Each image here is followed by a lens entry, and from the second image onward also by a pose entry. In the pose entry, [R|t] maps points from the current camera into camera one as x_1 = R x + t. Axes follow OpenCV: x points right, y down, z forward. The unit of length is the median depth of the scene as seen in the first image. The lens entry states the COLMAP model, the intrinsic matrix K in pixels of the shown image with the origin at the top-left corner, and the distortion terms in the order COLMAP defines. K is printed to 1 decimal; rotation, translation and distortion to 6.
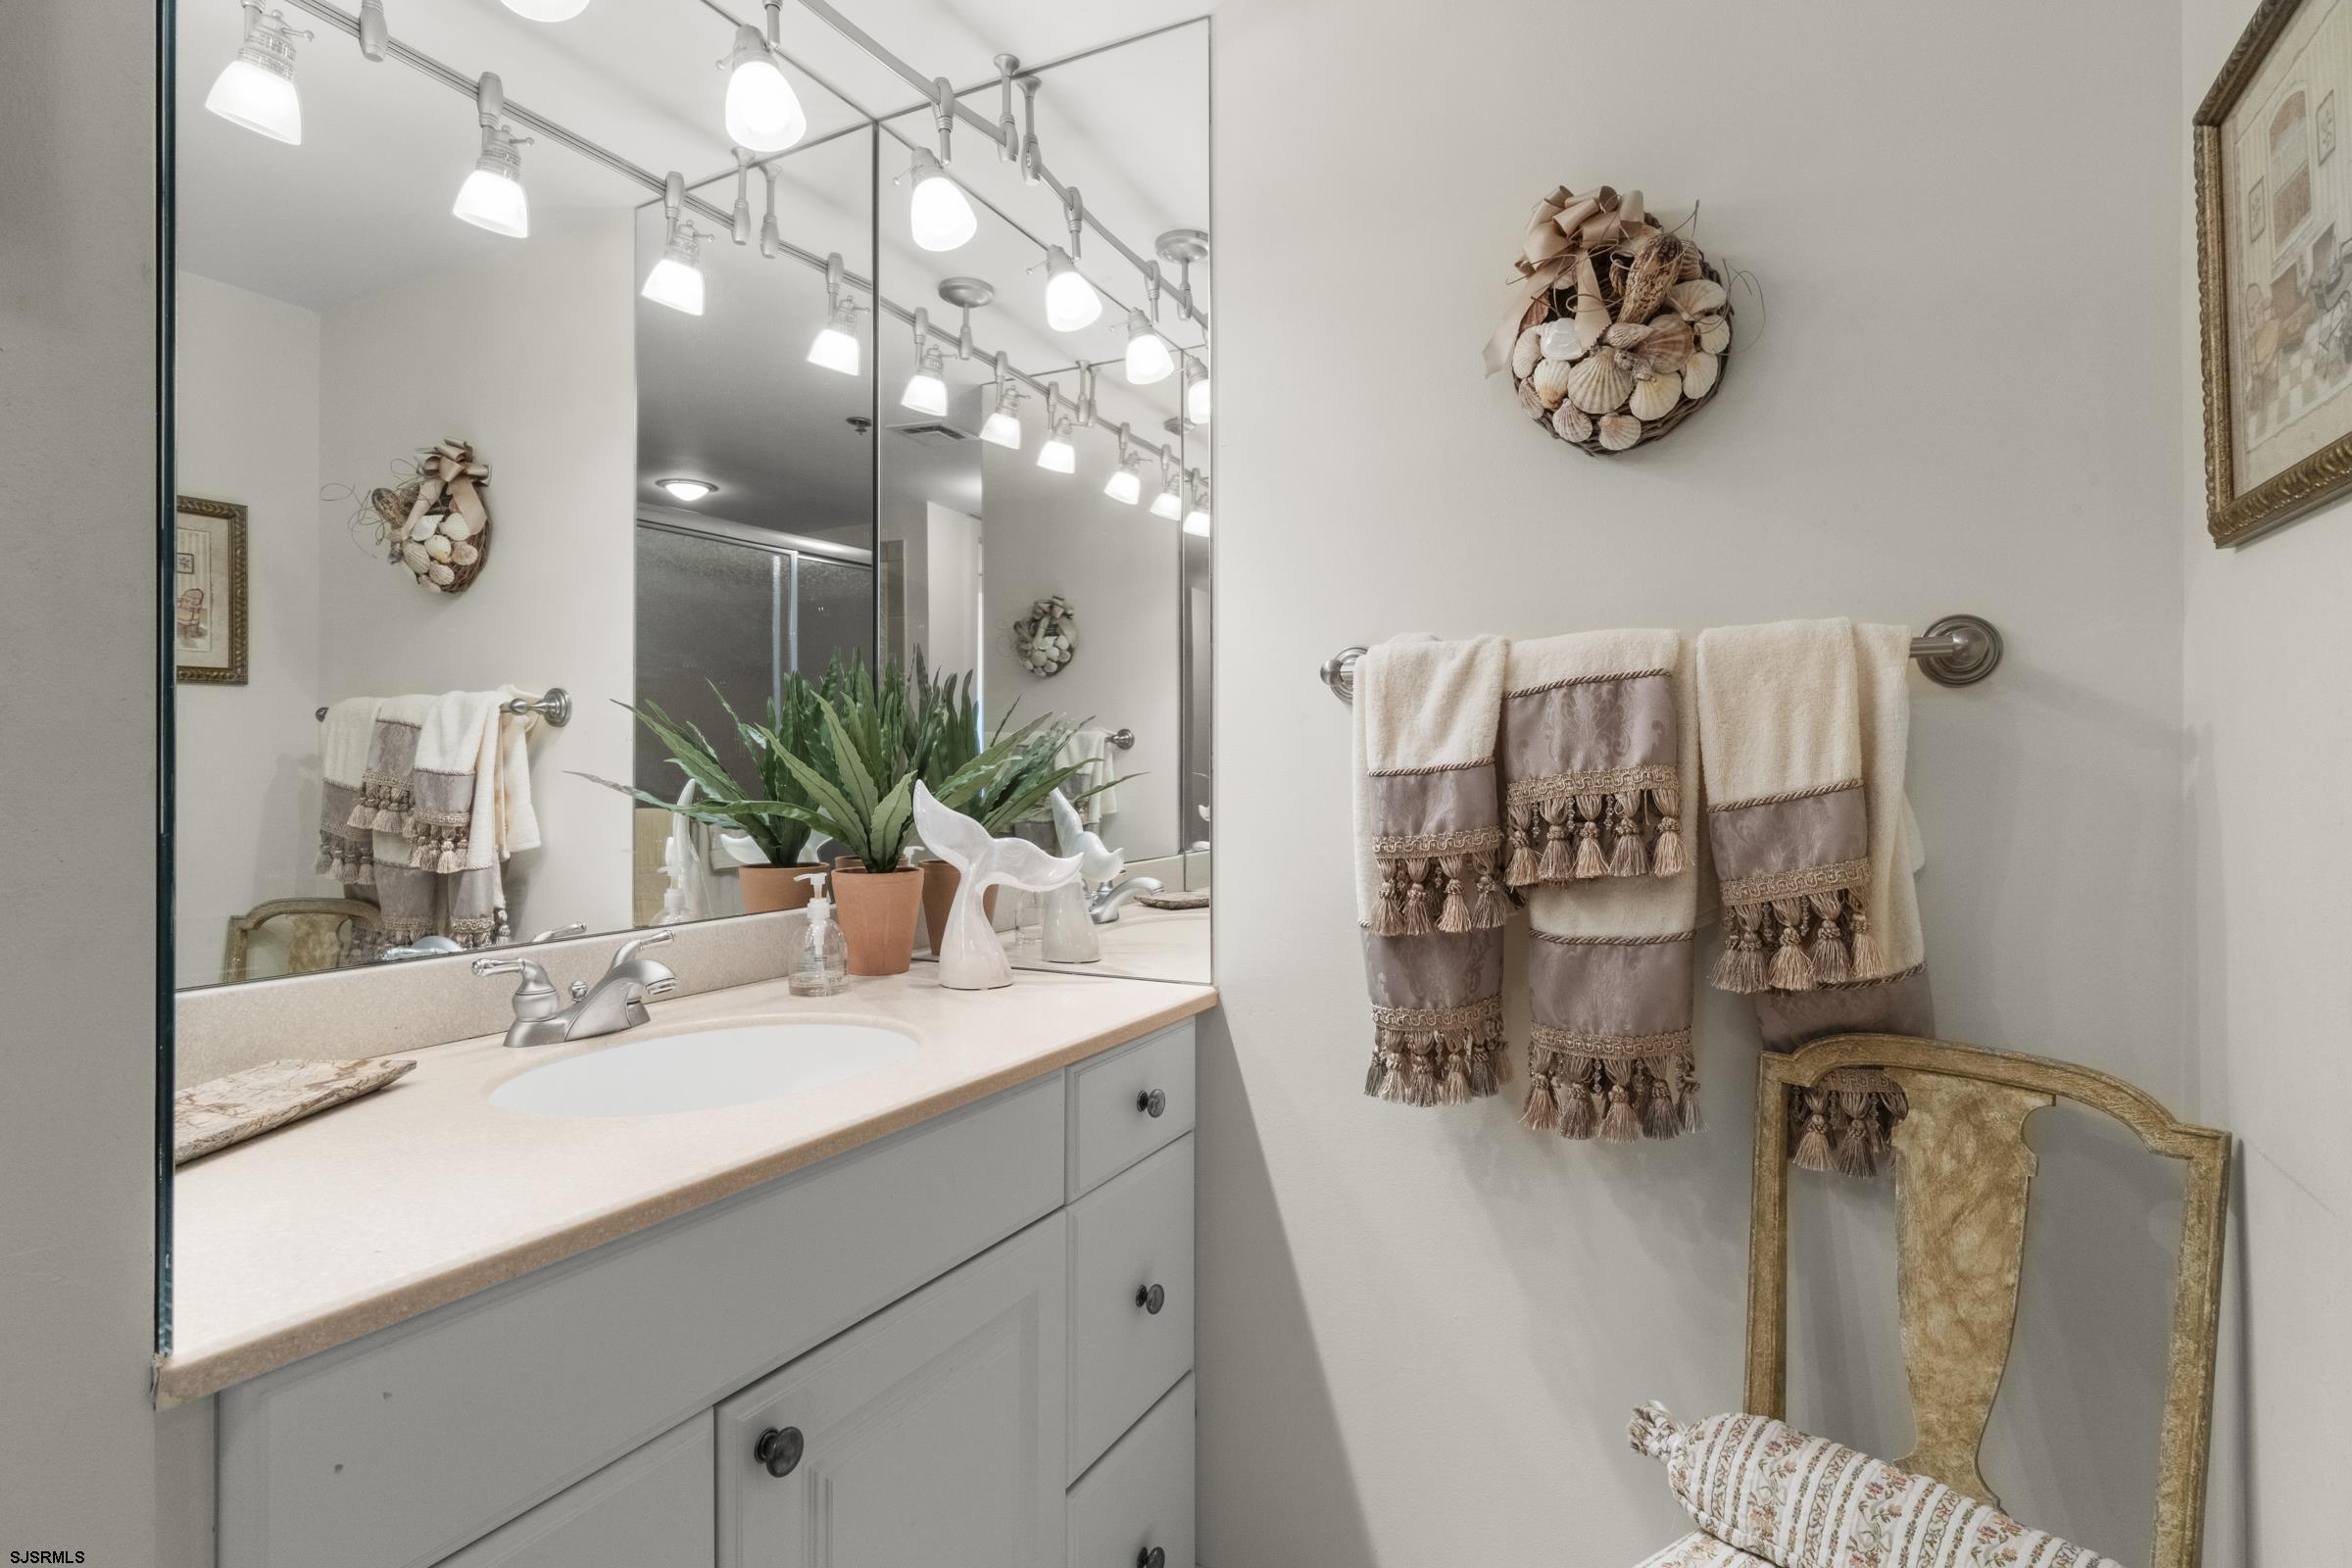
lens RADIAL K [[1198.0, 0, 1165.2], [0, 1198.0, 779.0], [0, 0, 1]] dist [-0.001718, 0.001016]
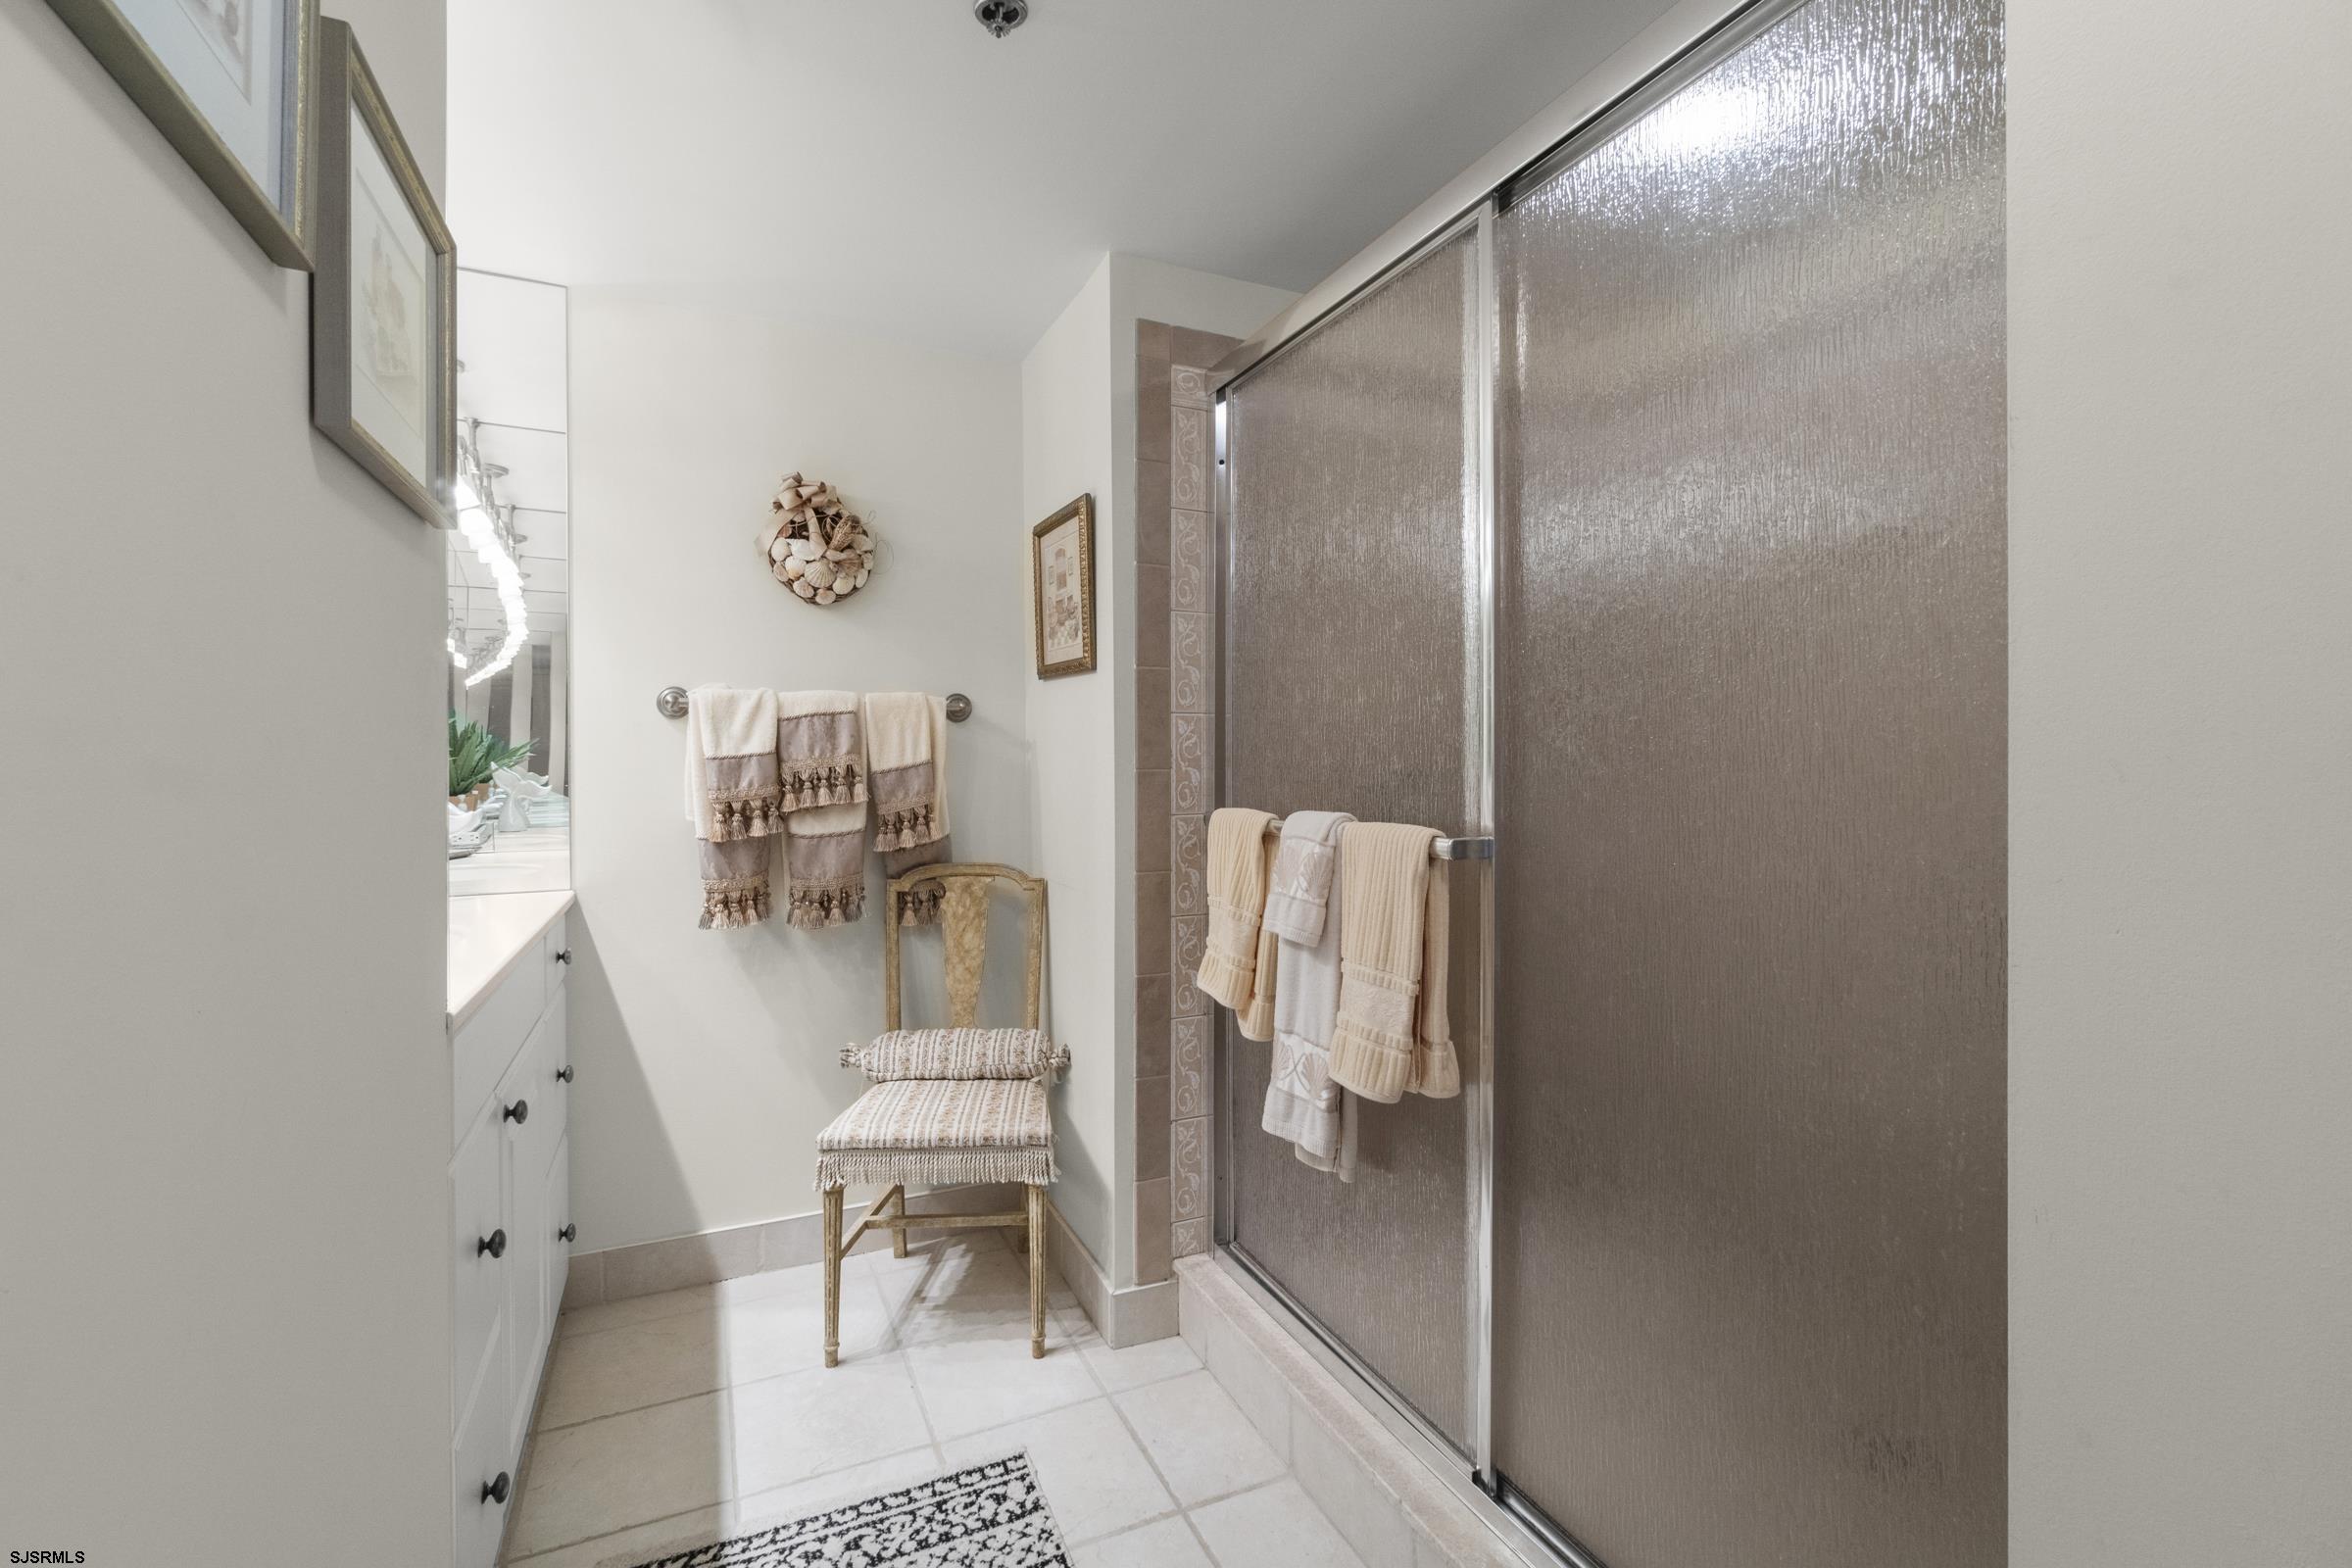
lens RADIAL K [[1014.7, 0, 1171.9], [0, 1014.7, 767.5], [0, 0, 1]] dist [-0.007117, 0.001372]
pose [[0.601209, -0.009065, 0.799040, -0.720768], [0.006551, 0.999958, 0.006414, 0.005753], [-0.799065, 0.001378, 0.601243, -0.595297]]
